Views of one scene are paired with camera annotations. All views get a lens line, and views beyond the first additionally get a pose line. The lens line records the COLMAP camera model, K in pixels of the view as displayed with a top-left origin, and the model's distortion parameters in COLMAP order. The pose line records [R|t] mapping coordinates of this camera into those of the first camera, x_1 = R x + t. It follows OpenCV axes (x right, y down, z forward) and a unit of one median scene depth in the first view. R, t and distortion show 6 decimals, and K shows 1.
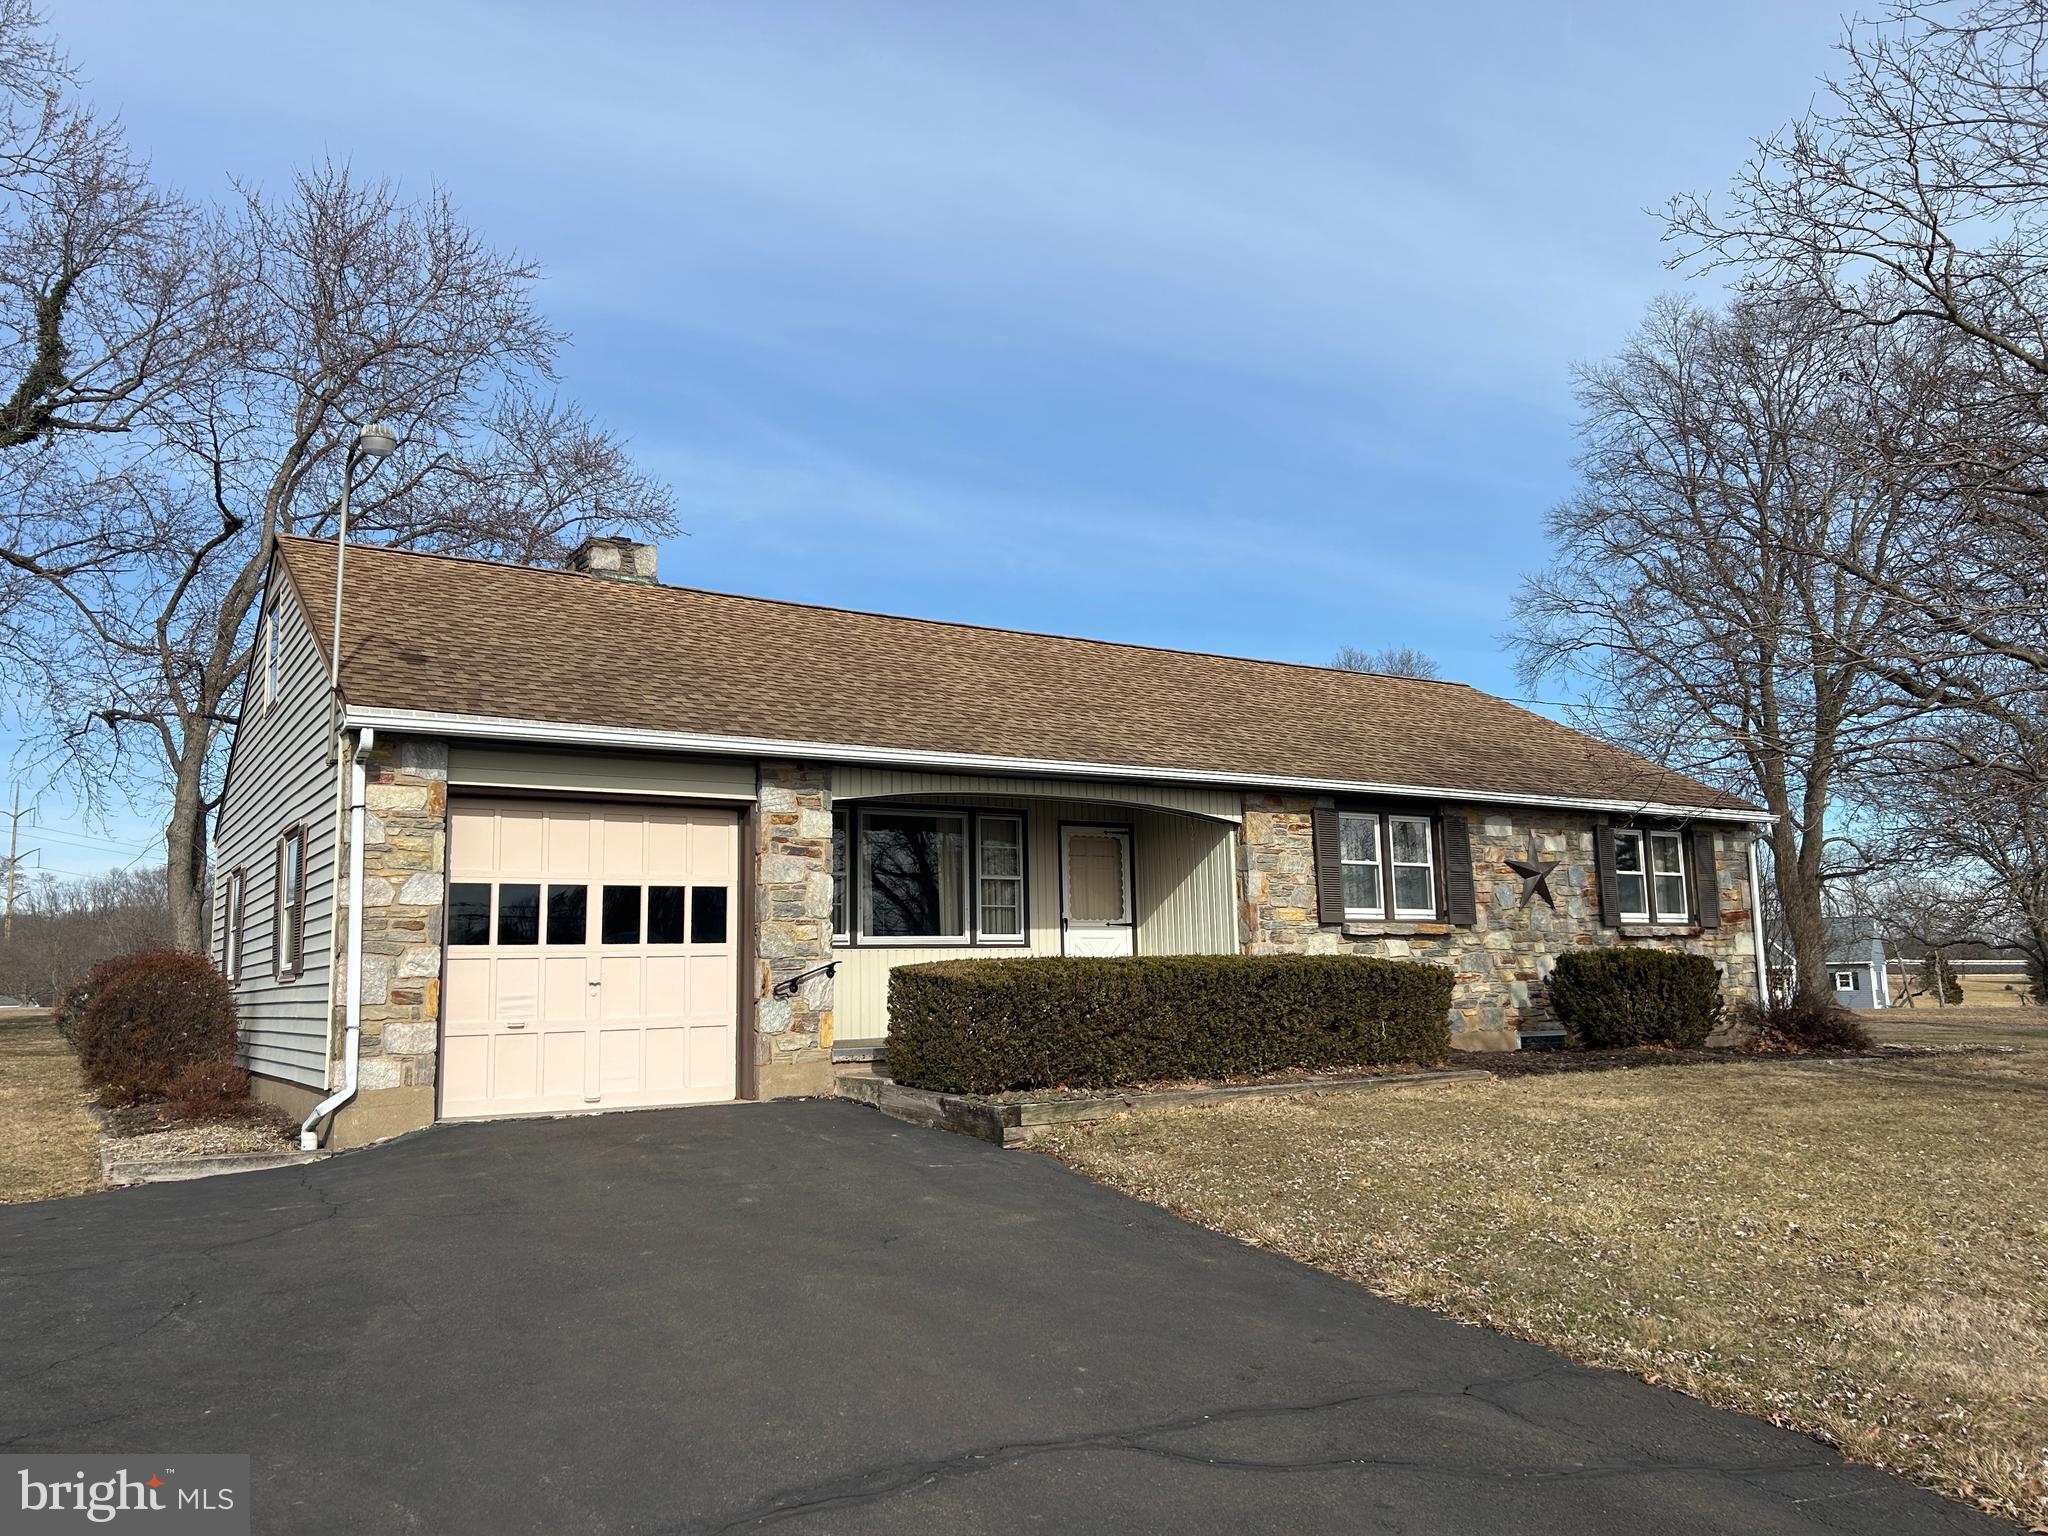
lens RADIAL K [[1545.1, 0, 1019.0], [0, 1545.1, 769.4], [0, 0, 1]] dist [0.062728, -0.067974]
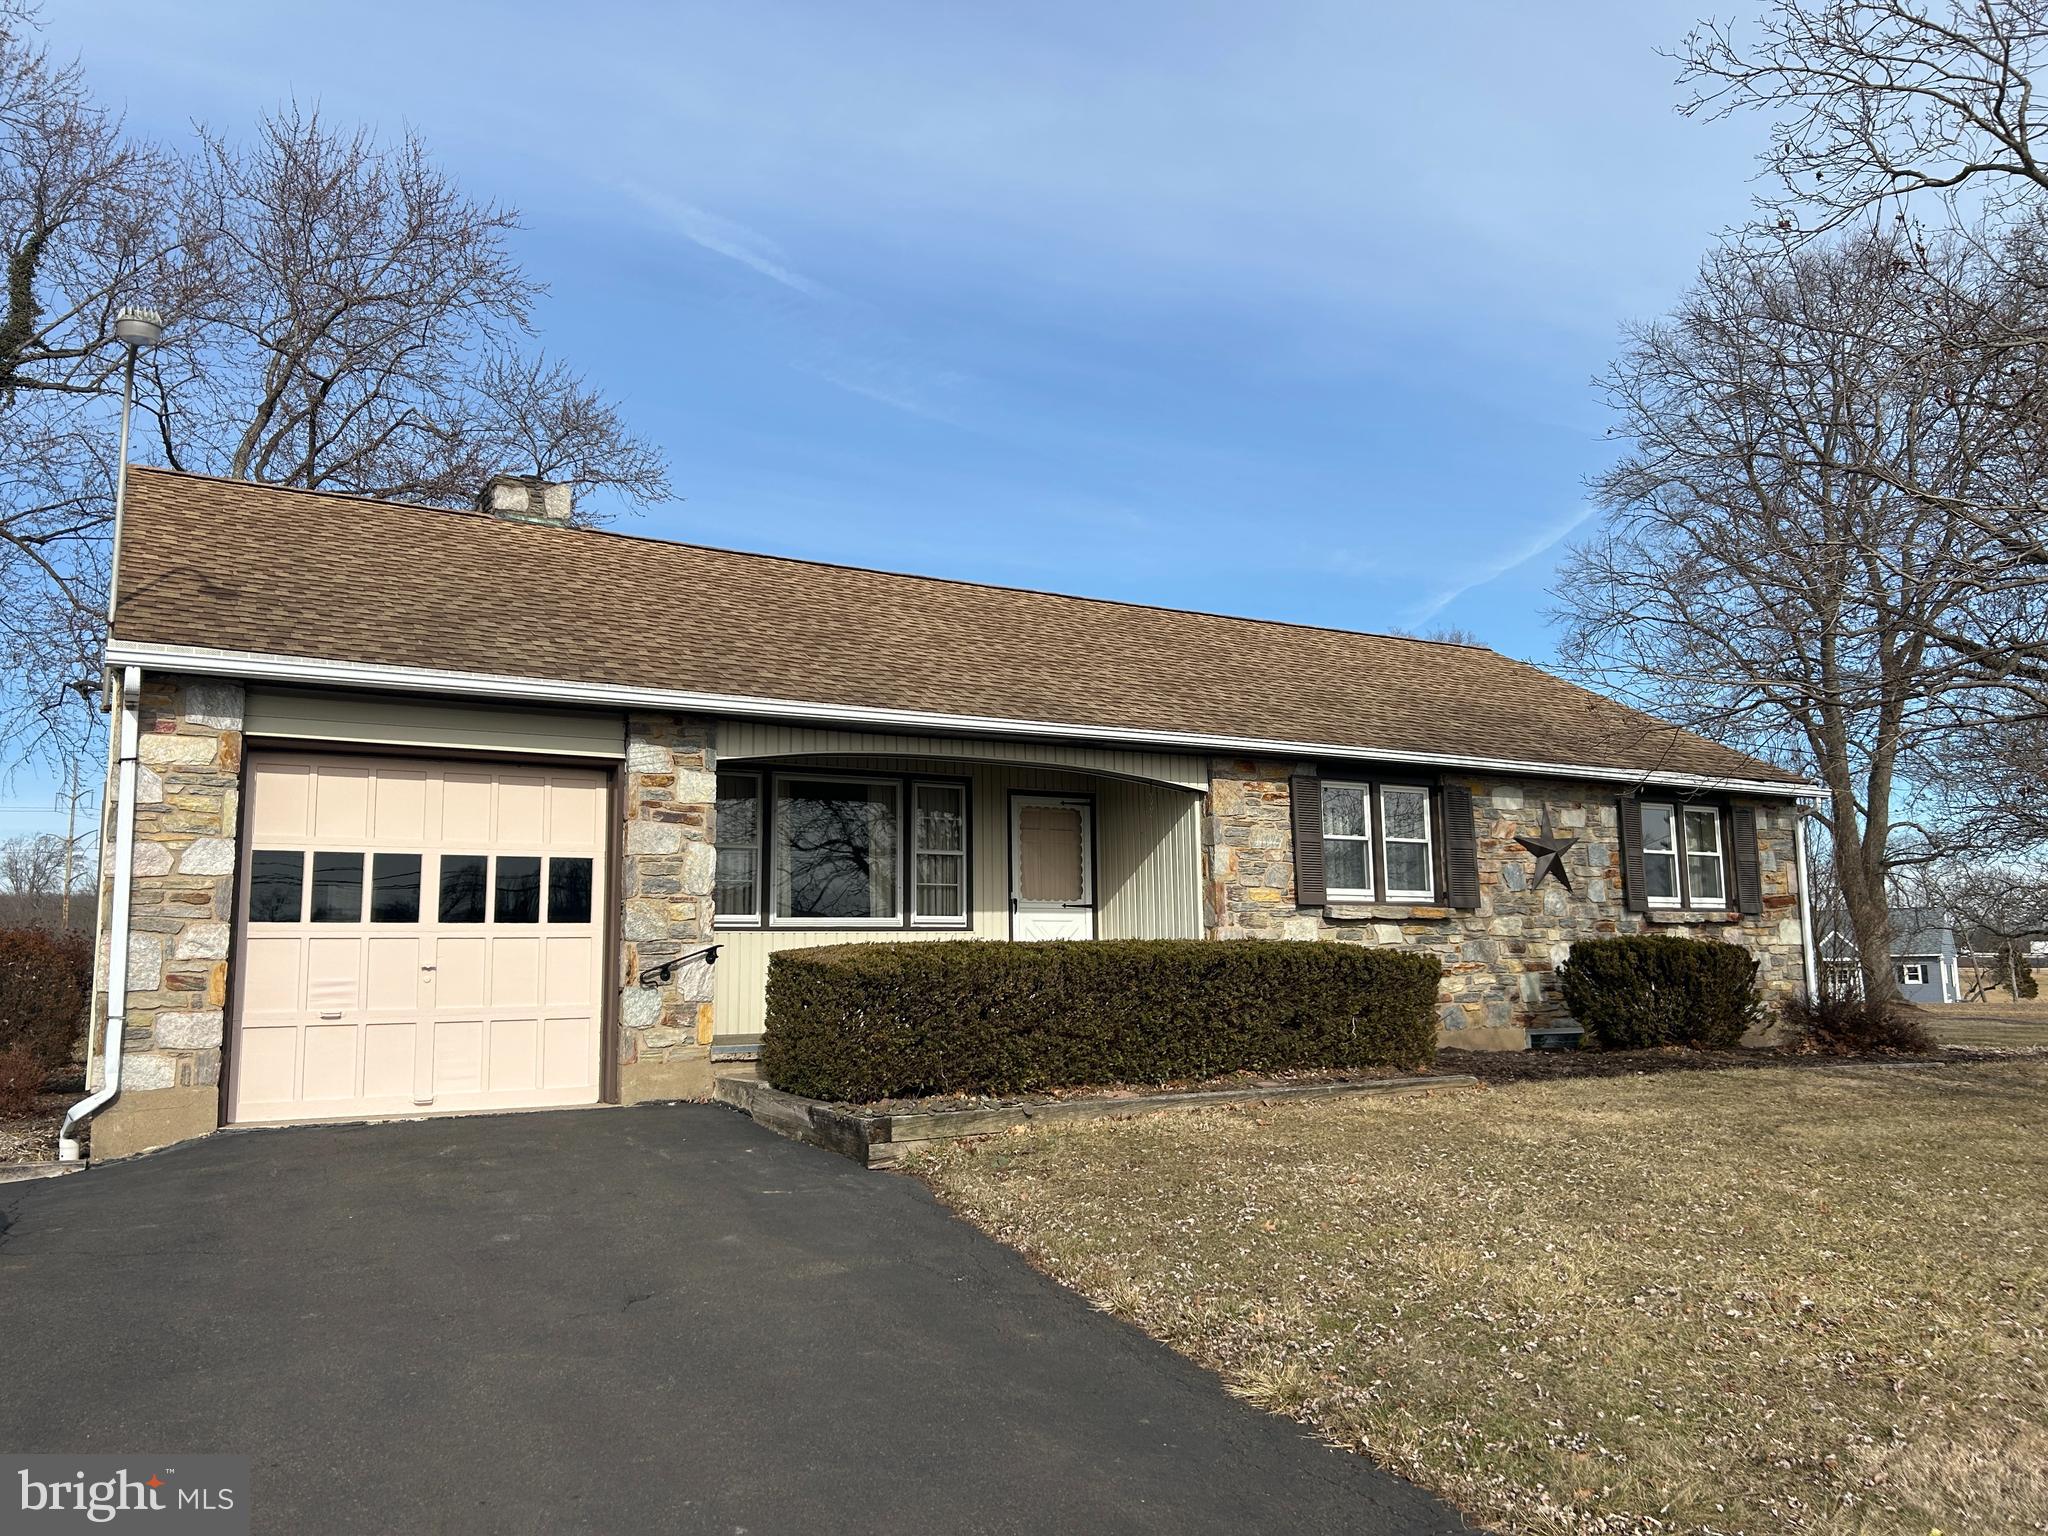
lens RADIAL K [[1545.1, 0, 1026.3], [0, 1545.1, 762.8], [0, 0, 1]] dist [0.062728, -0.067974]
pose [[0.999509, 0.003033, -0.031182, 0.075662], [-0.002906, 0.999987, 0.004140, 0.016571], [0.031194, -0.004047, 0.999505, 0.126088]]
